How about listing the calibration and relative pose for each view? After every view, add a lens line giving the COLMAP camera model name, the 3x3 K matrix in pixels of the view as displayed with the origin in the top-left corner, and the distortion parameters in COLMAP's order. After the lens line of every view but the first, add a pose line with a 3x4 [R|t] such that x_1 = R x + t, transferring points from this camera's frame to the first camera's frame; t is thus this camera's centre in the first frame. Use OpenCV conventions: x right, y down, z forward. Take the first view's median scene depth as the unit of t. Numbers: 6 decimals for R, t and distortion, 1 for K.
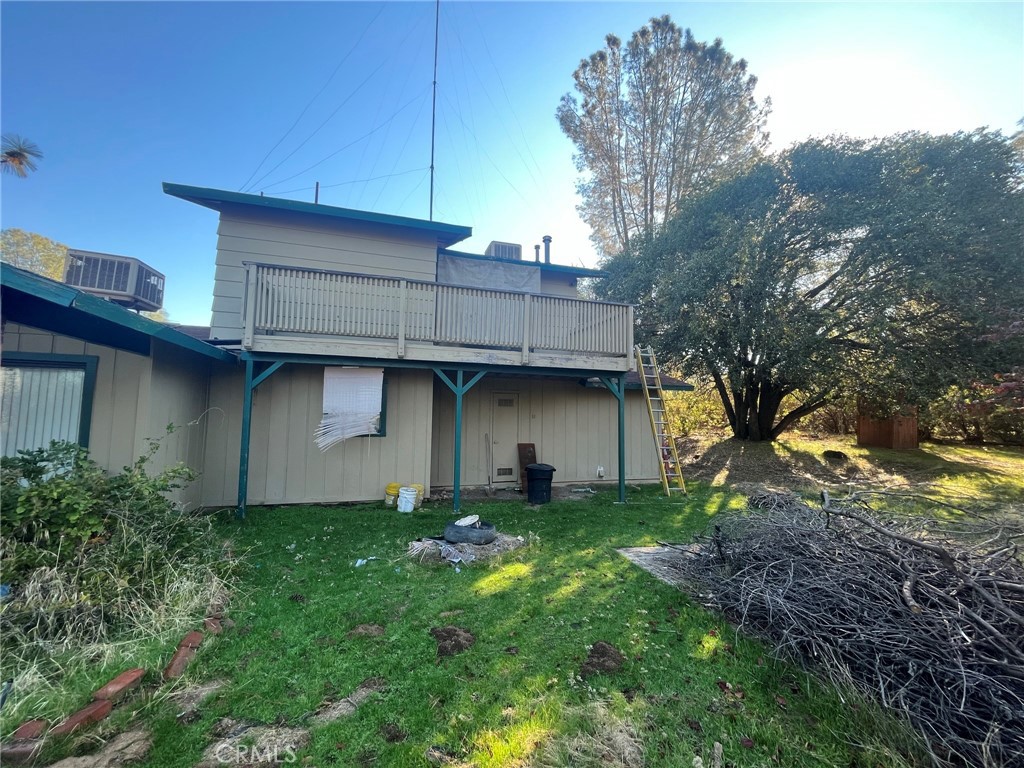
lens RADIAL K [[412.7, 0, 512.9], [0, 412.7, 385.1], [0, 0, 1]] dist [-0.000689, -0.000194]
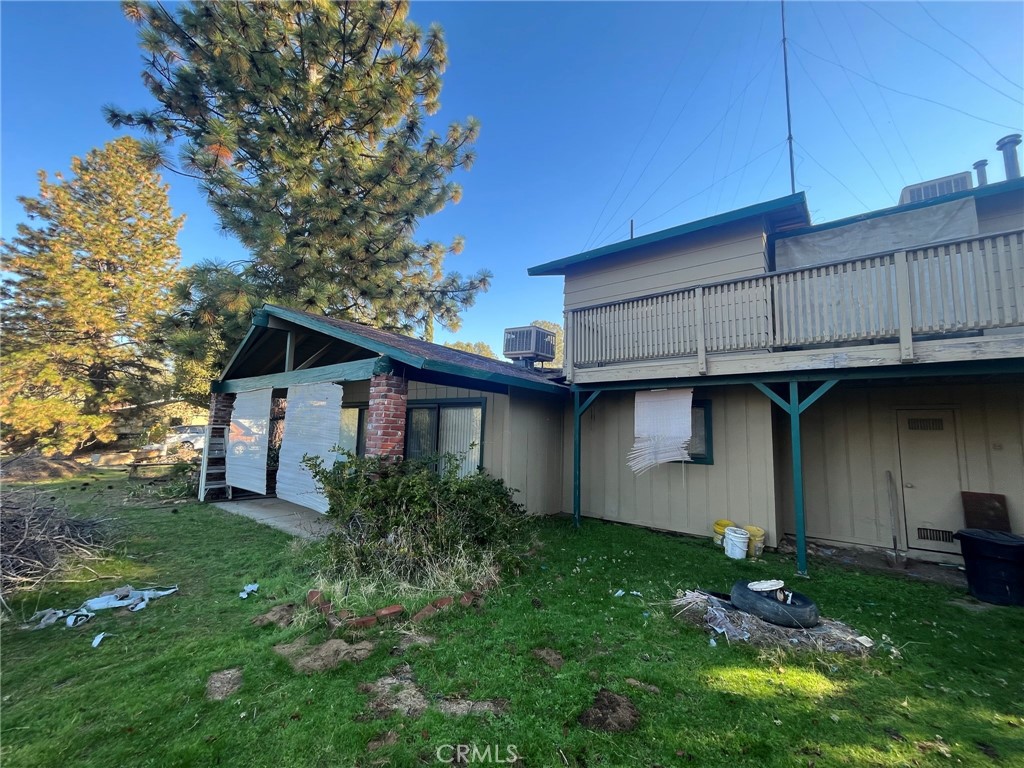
lens RADIAL K [[412.7, 0, 512.9], [0, 412.7, 385.1], [0, 0, 1]] dist [-0.000689, -0.000194]
pose [[0.569325, -0.094425, -0.816672, 0.211812], [0.042591, 0.995436, -0.085403, 0.013923], [0.821008, 0.013840, 0.570748, 0.163710]]
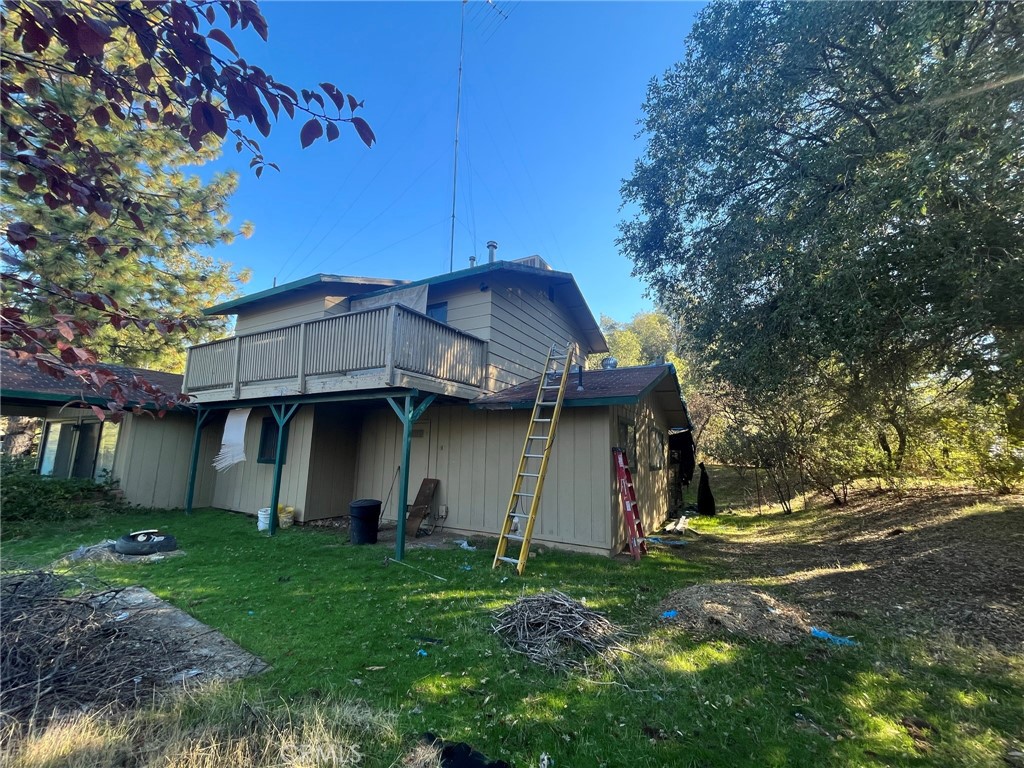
lens RADIAL K [[412.7, 0, 512.9], [0, 412.7, 385.1], [0, 0, 1]] dist [-0.000689, -0.000194]
pose [[0.690219, -0.118683, -0.713801, 1.168503], [0.046245, 0.991676, -0.120168, 0.080569], [0.722121, 0.049933, 0.689962, 0.736546]]
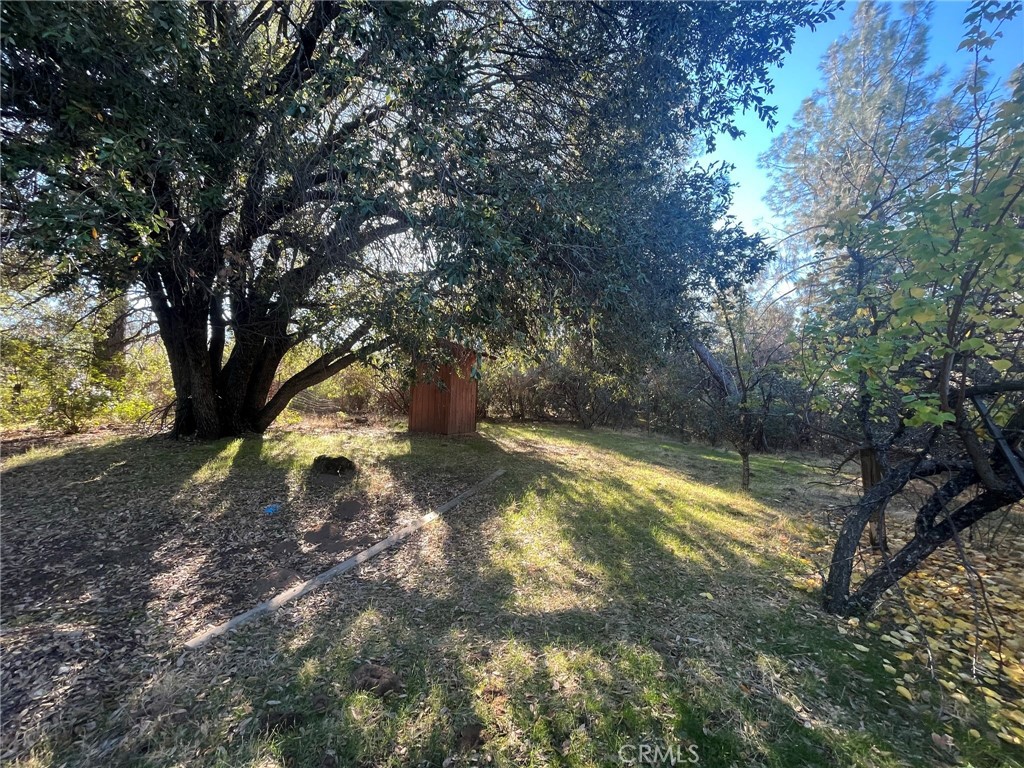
lens RADIAL K [[412.7, 0, 512.9], [0, 412.7, 385.1], [0, 0, 1]] dist [-0.000689, -0.000194]
pose [[0.652675, 0.019449, 0.757388, 1.207597], [-0.044562, 0.998925, 0.012750, 0.147364], [-0.756326, -0.042072, 0.652840, 1.216361]]
